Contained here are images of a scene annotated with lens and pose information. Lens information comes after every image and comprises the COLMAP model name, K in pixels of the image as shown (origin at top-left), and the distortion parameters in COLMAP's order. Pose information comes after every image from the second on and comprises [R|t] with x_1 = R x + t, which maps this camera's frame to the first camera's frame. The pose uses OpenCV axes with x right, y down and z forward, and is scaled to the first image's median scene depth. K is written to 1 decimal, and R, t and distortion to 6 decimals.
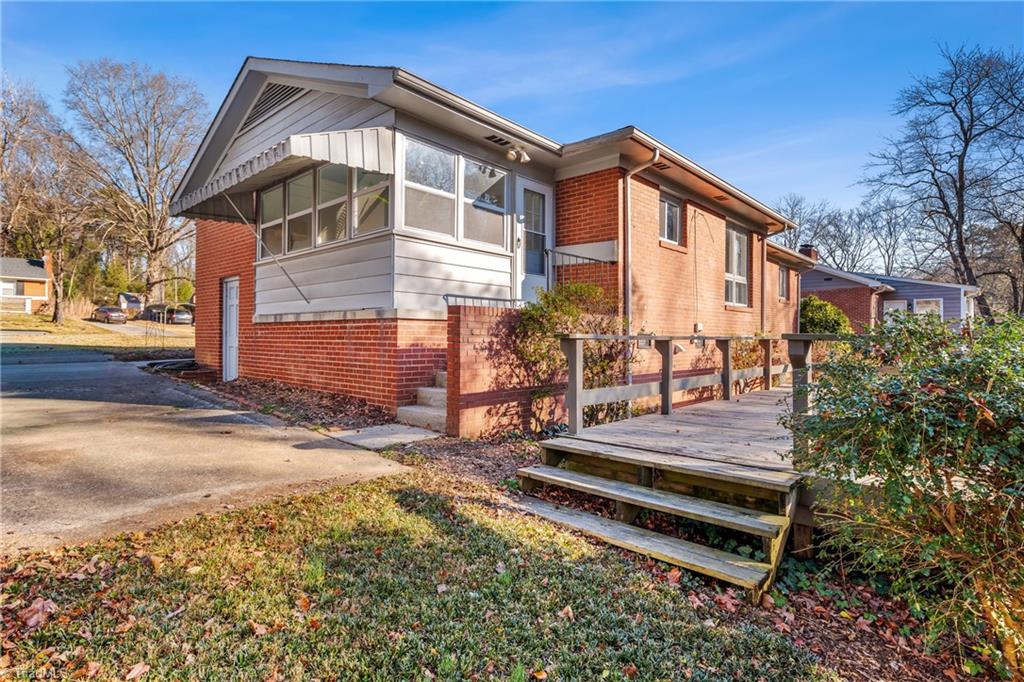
lens RADIAL K [[527.2, 0, 515.5], [0, 527.2, 336.3], [0, 0, 1]] dist [-0.002709, -0.000357]
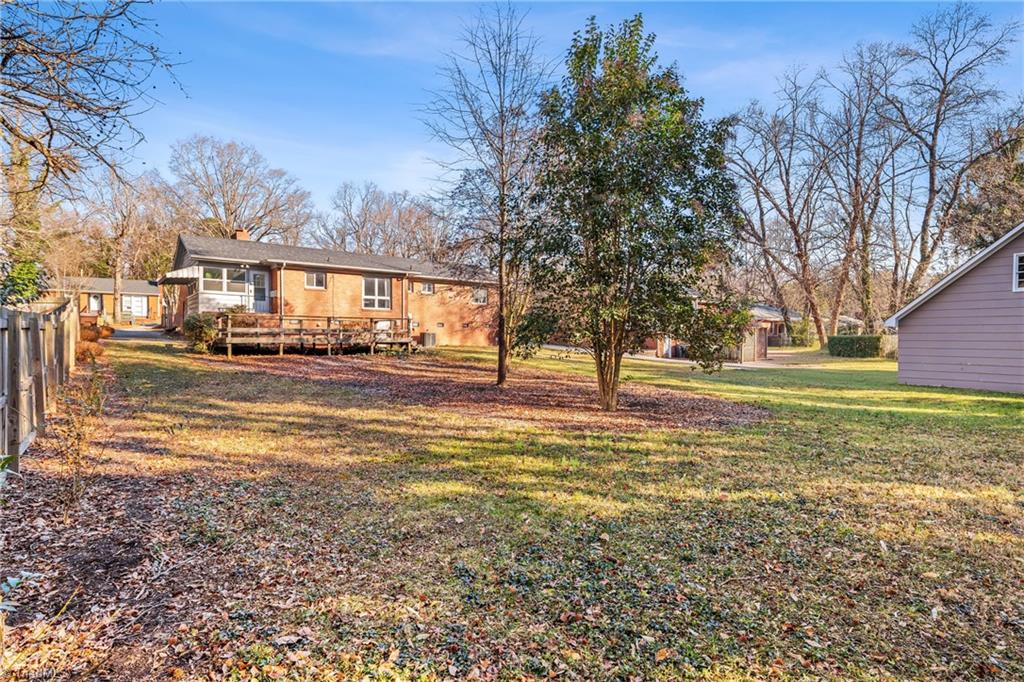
lens RADIAL K [[527.2, 0, 507.9], [0, 527.2, 343.2], [0, 0, 1]] dist [-0.002709, -0.000357]
pose [[0.987118, -0.004293, -0.159935, 2.114167], [0.005115, 0.999976, 0.004733, 0.138676], [0.159910, -0.005490, 0.987116, -1.985613]]
